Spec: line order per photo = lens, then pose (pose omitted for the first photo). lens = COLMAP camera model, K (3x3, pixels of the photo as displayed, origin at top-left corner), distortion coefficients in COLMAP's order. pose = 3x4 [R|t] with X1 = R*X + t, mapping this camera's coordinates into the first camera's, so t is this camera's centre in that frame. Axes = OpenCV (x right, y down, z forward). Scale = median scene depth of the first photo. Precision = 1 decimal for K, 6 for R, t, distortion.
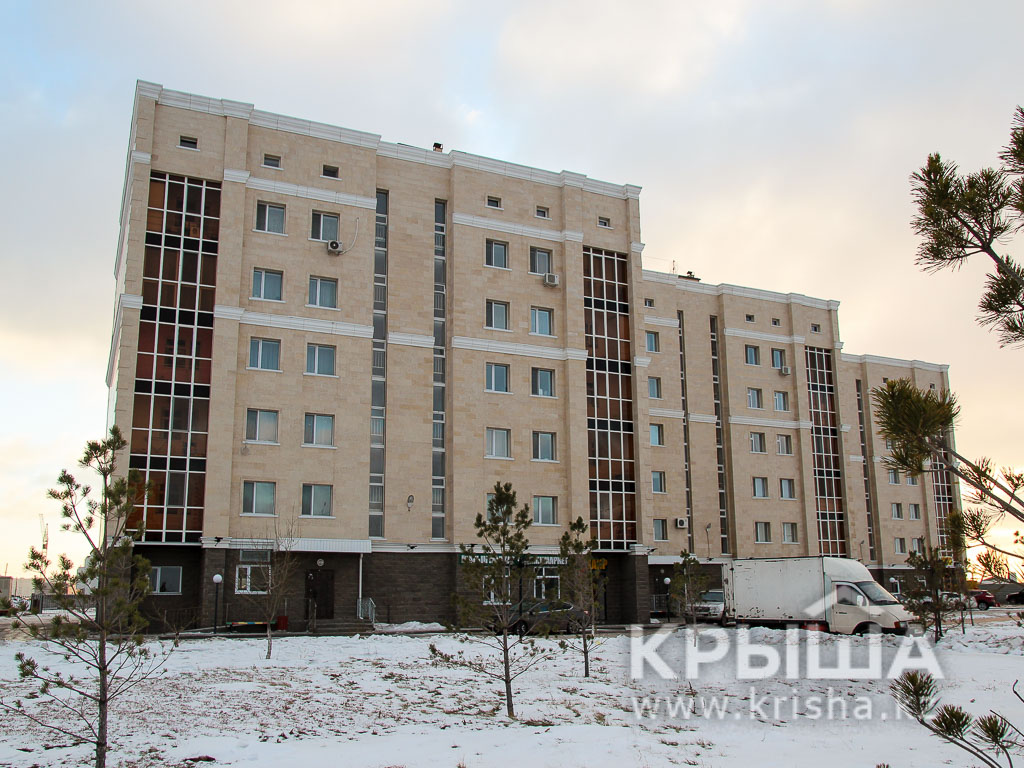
lens RADIAL K [[955.2, 0, 512.0], [0, 955.2, 384.0], [0, 0, 1]] dist [-0.065162, 0.160899]
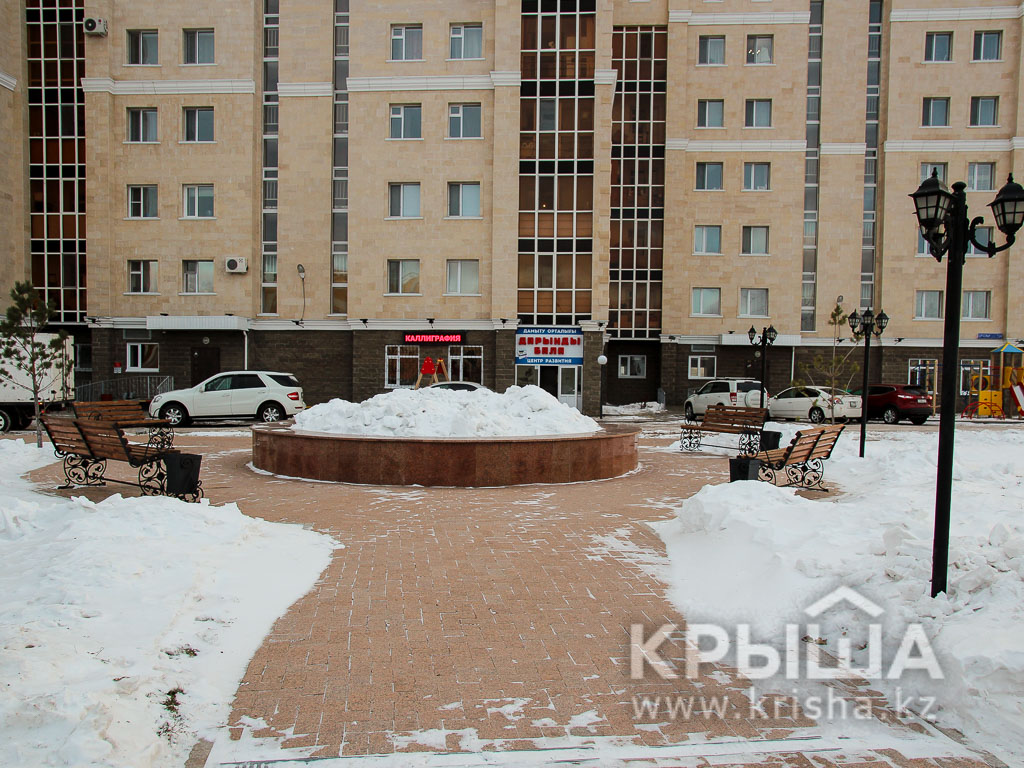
lens RADIAL K [[768.7, 0, 512.0], [0, 768.7, 419.6], [0, 0, 1]] dist [-0.054891, -0.000830]
pose [[0.842474, 0.048713, -0.536530, 0.477021], [0.095921, 0.966427, 0.238364, 0.110816], [0.530128, -0.252280, 0.809518, 0.516884]]
